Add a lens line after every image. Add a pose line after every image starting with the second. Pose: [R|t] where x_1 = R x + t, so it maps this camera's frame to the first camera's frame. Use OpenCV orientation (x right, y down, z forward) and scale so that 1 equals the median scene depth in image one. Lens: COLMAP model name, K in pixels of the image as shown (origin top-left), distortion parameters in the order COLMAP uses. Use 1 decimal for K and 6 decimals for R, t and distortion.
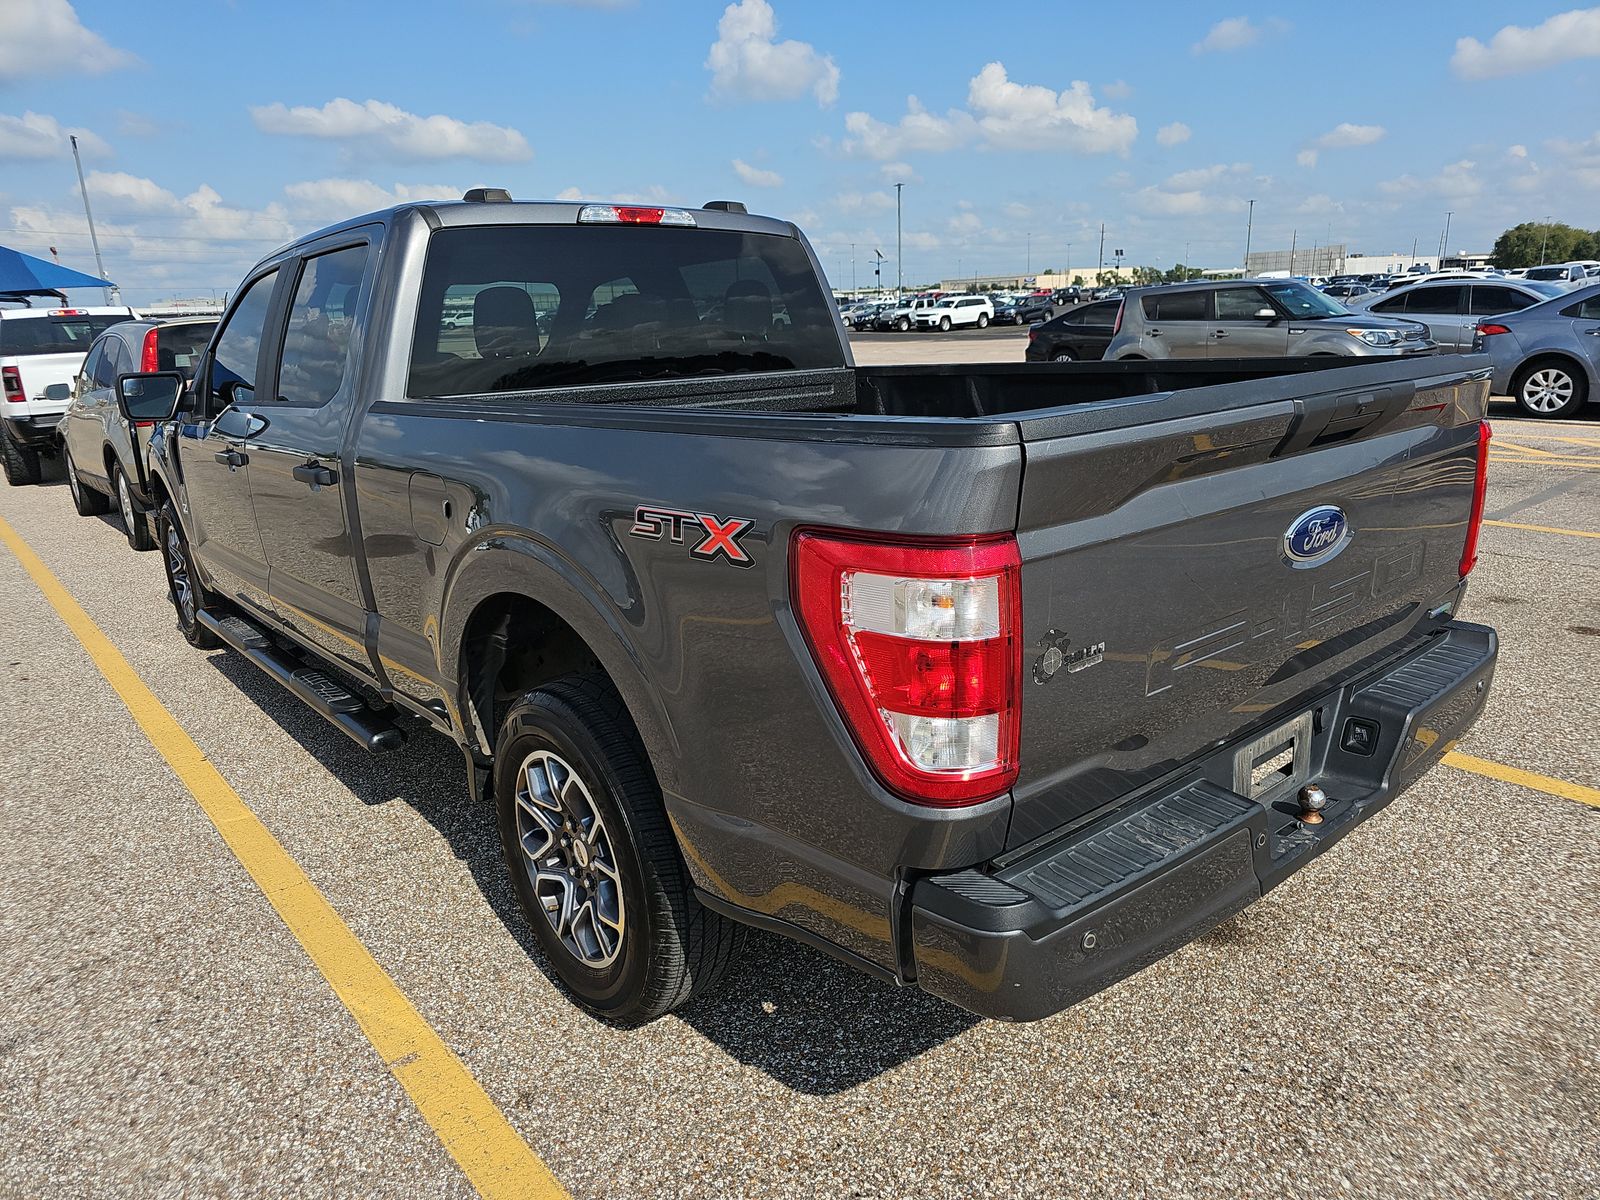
lens RADIAL K [[1083.4, 0, 848.4], [0, 1083.4, 615.5], [0, 0, 1]] dist [0.028432, -0.018509]
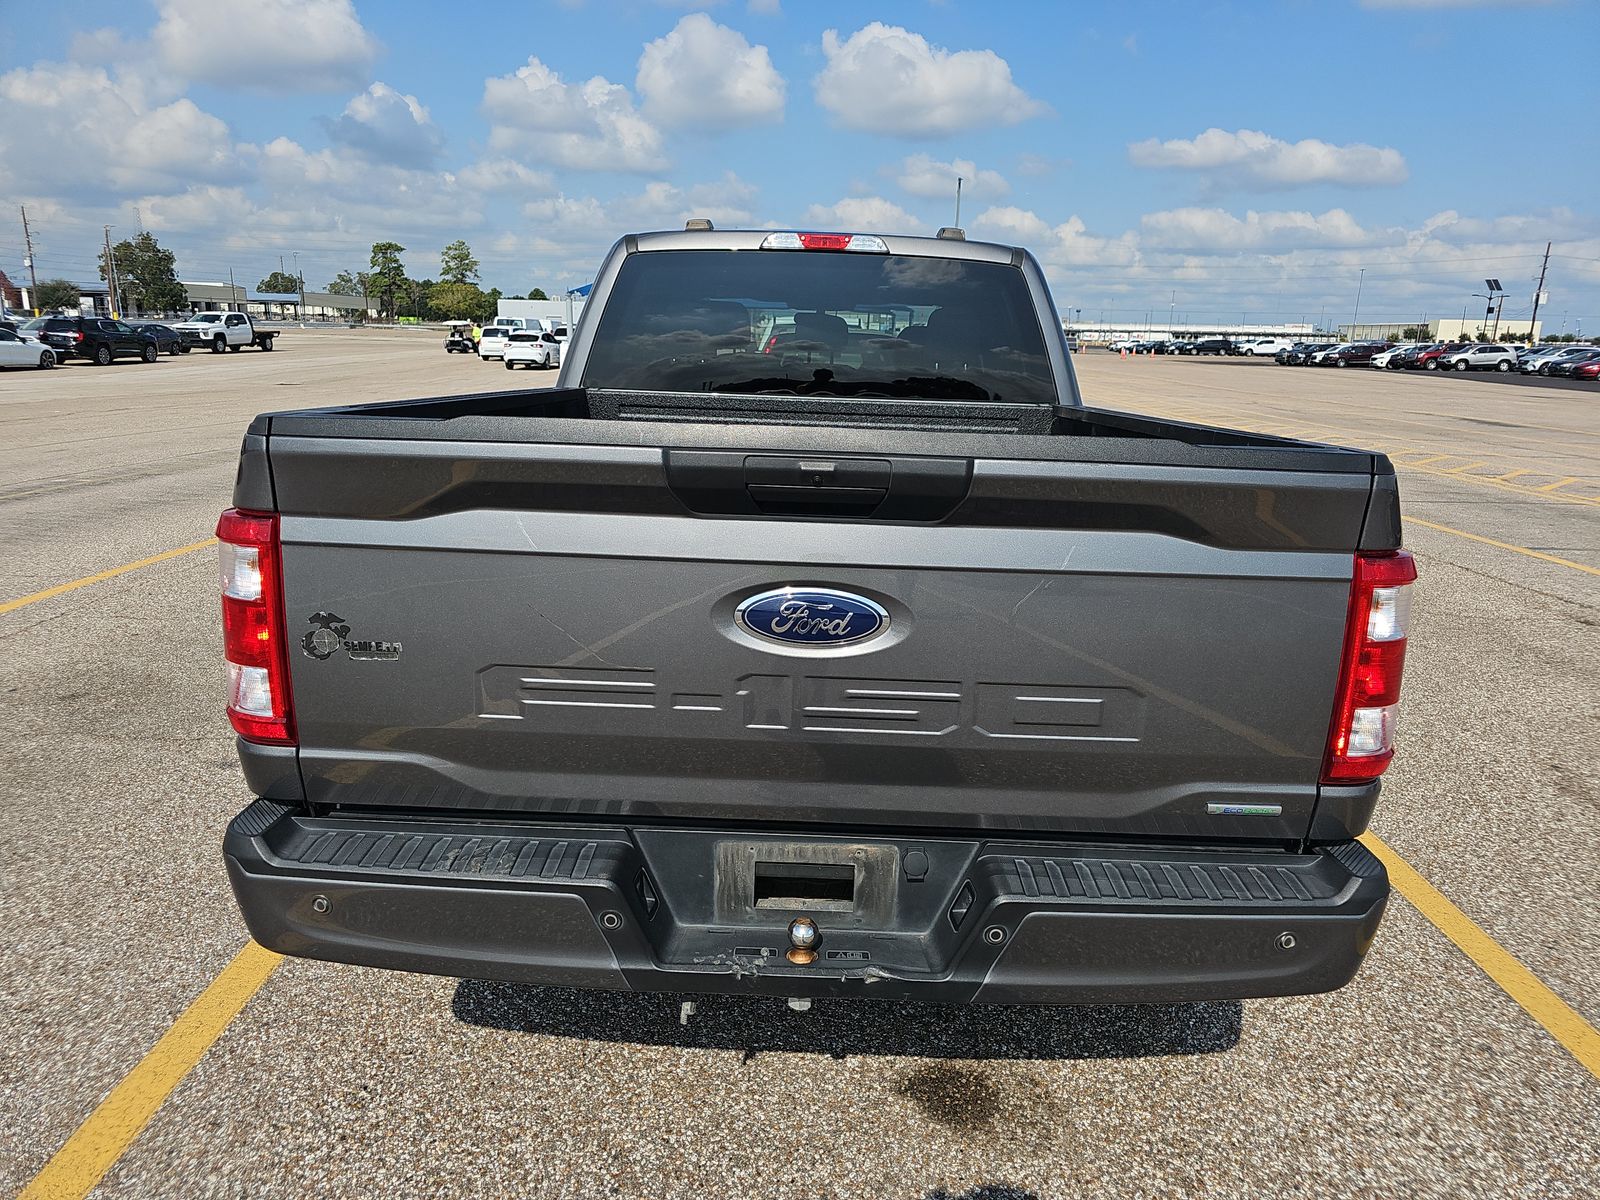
lens RADIAL K [[1083.4, 0, 805.6], [0, 1083.4, 601.8], [0, 0, 1]] dist [0.028432, -0.018509]
pose [[0.751406, 0.209550, -0.625682, 0.572031], [-0.230363, 0.971878, 0.048844, -0.075244], [0.618322, 0.107432, 0.778548, 0.204952]]
